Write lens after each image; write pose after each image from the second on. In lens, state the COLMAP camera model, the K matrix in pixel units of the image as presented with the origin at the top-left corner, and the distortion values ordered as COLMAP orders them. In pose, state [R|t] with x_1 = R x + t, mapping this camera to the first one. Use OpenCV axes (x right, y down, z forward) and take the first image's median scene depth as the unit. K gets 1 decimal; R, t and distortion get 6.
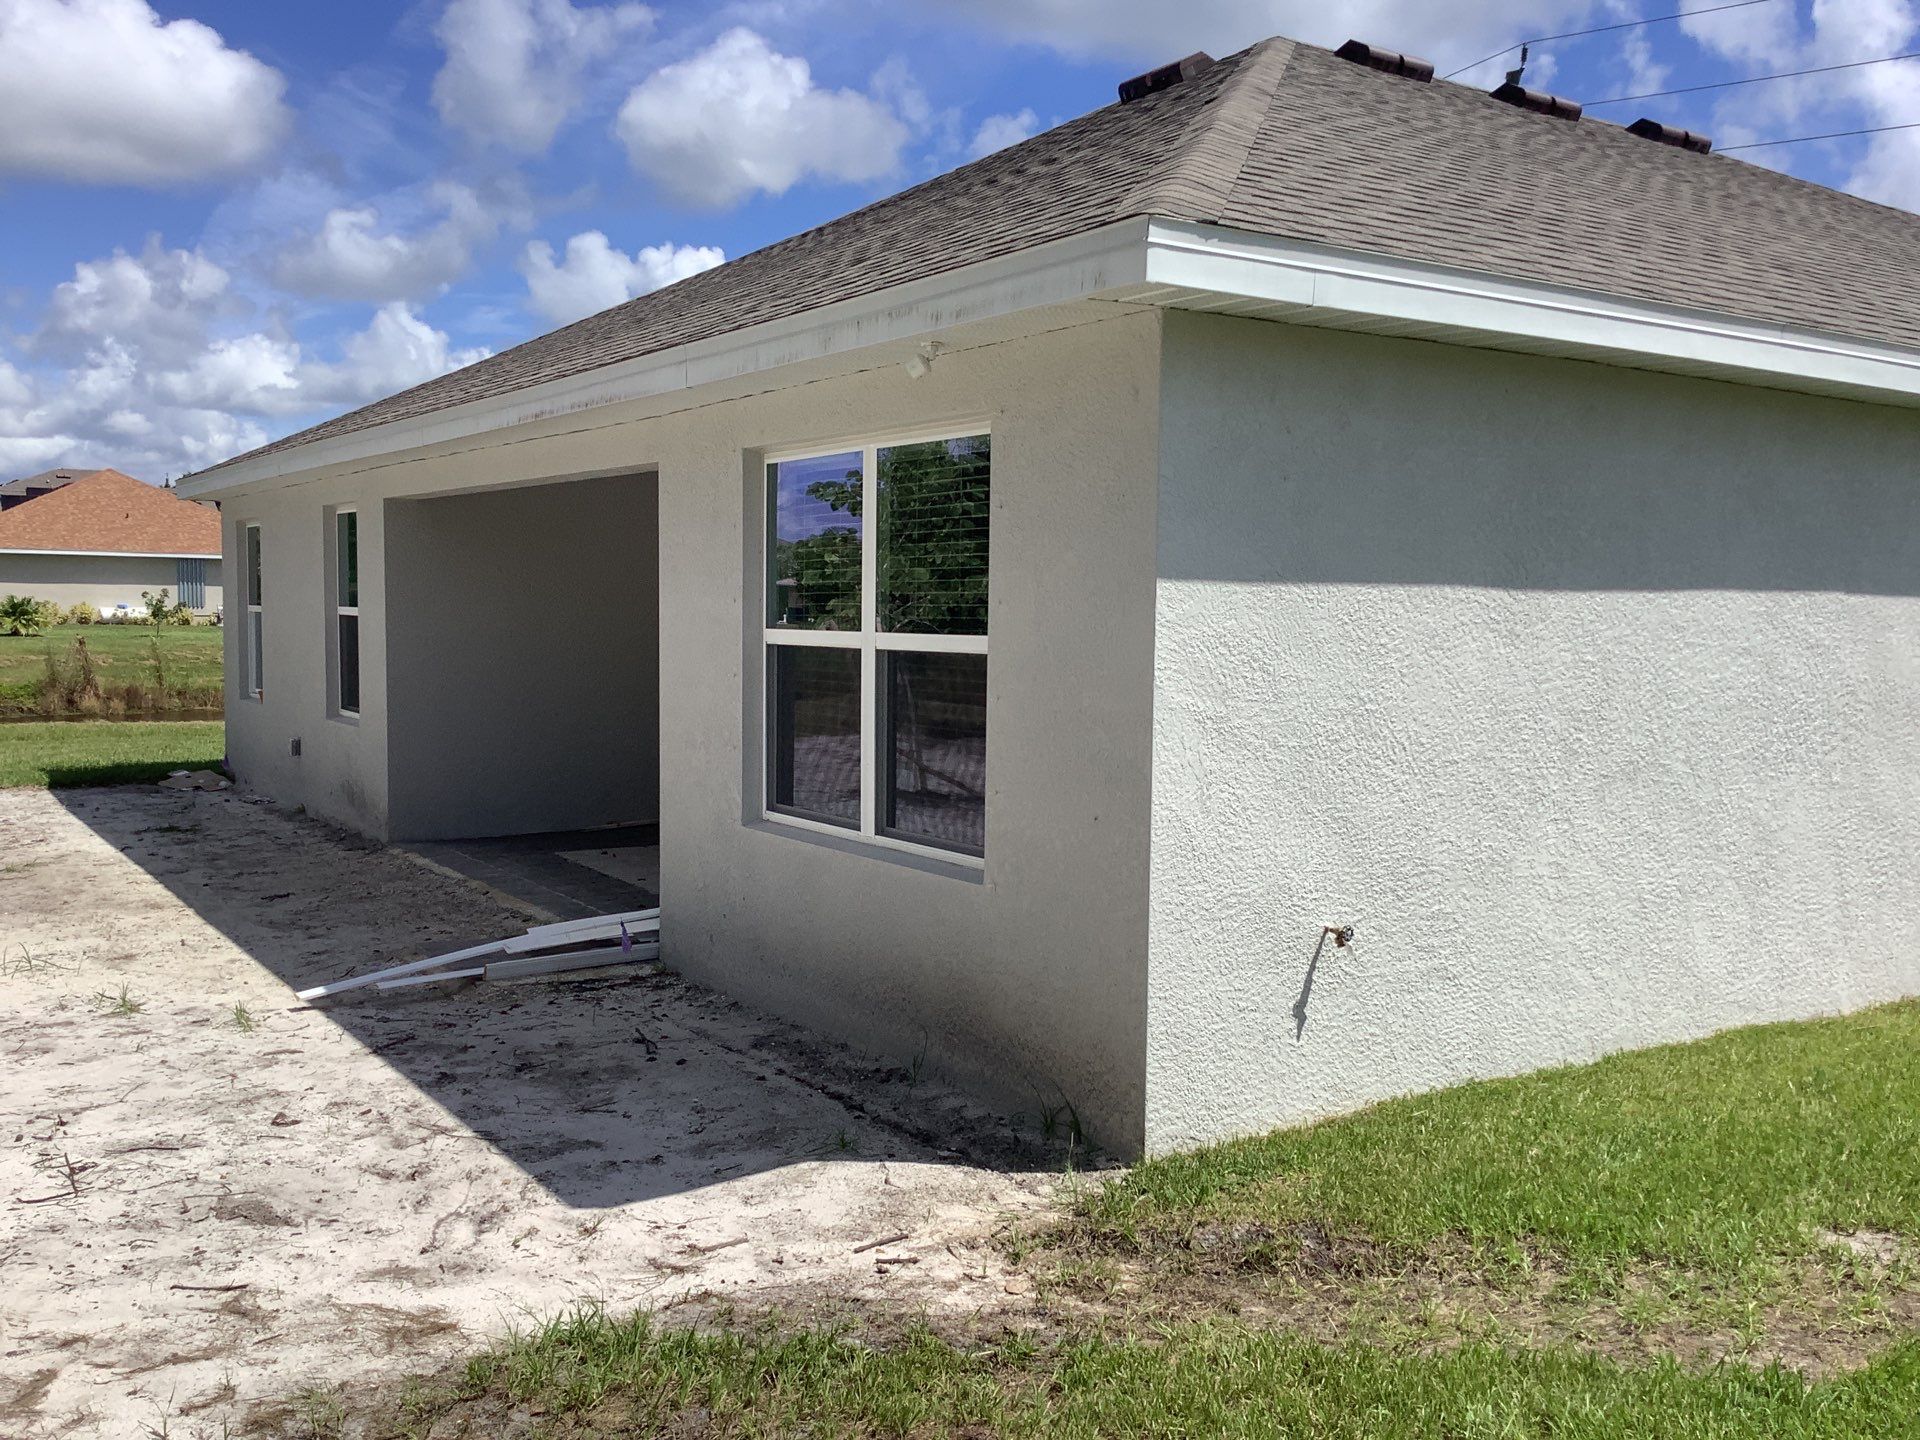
lens RADIAL K [[1675.2, 0, 957.2], [0, 1675.2, 731.0], [0, 0, 1]] dist [0.134648, -0.184859]
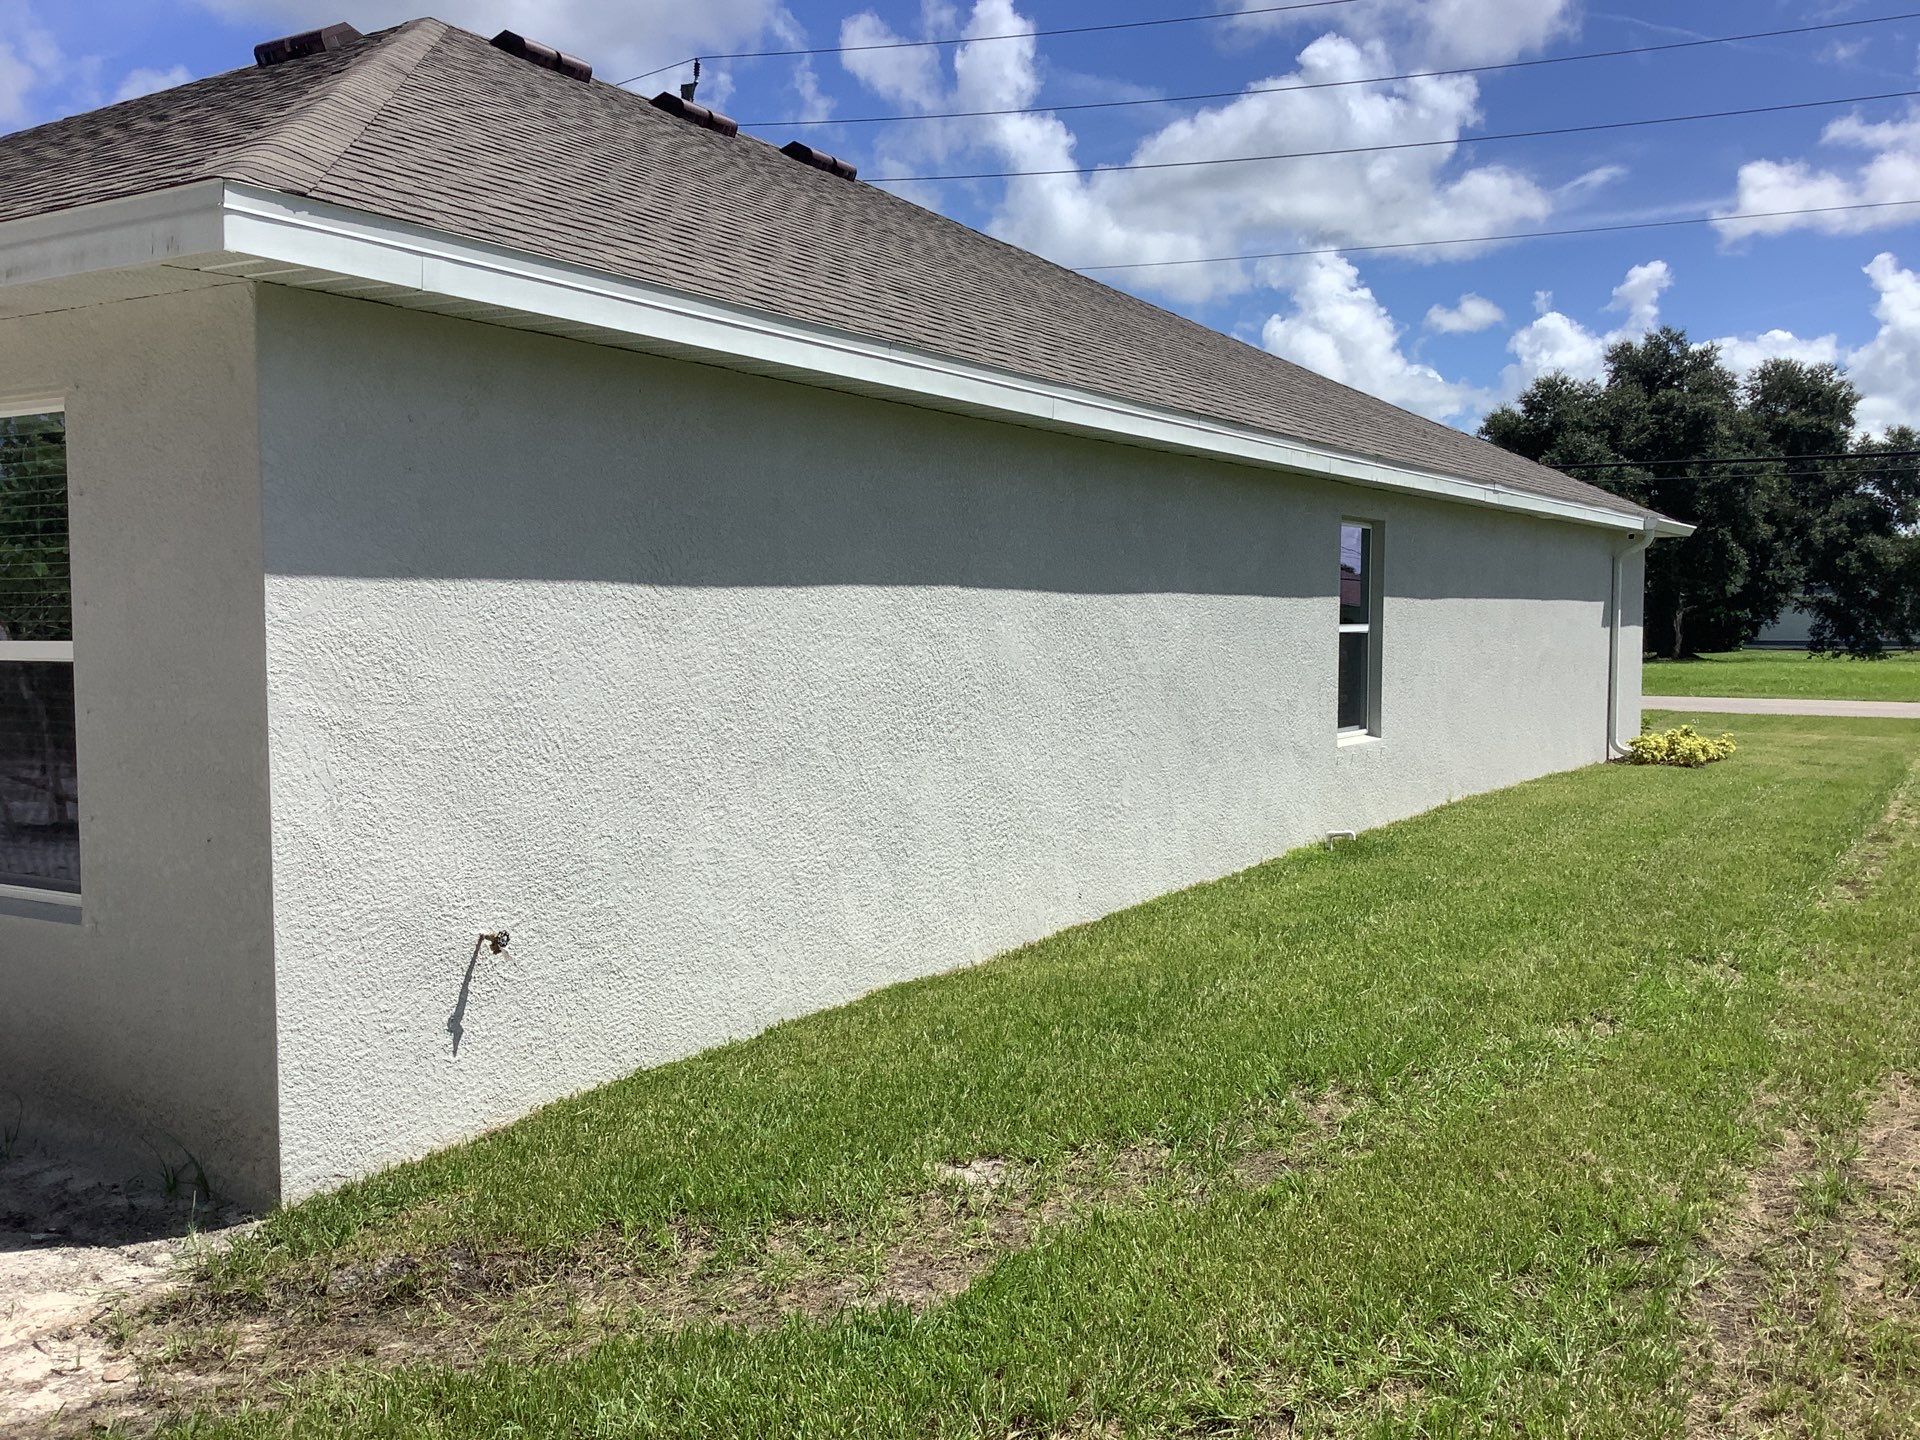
lens RADIAL K [[1658.2, 0, 956.4], [0, 1658.2, 723.6], [0, 0, 1]] dist [0.119317, -0.183762]
pose [[0.919694, -0.043972, 0.390166, 0.099798], [0.045134, 0.998962, 0.006197, 0.001733], [-0.390033, 0.011911, 0.920724, 0.008019]]
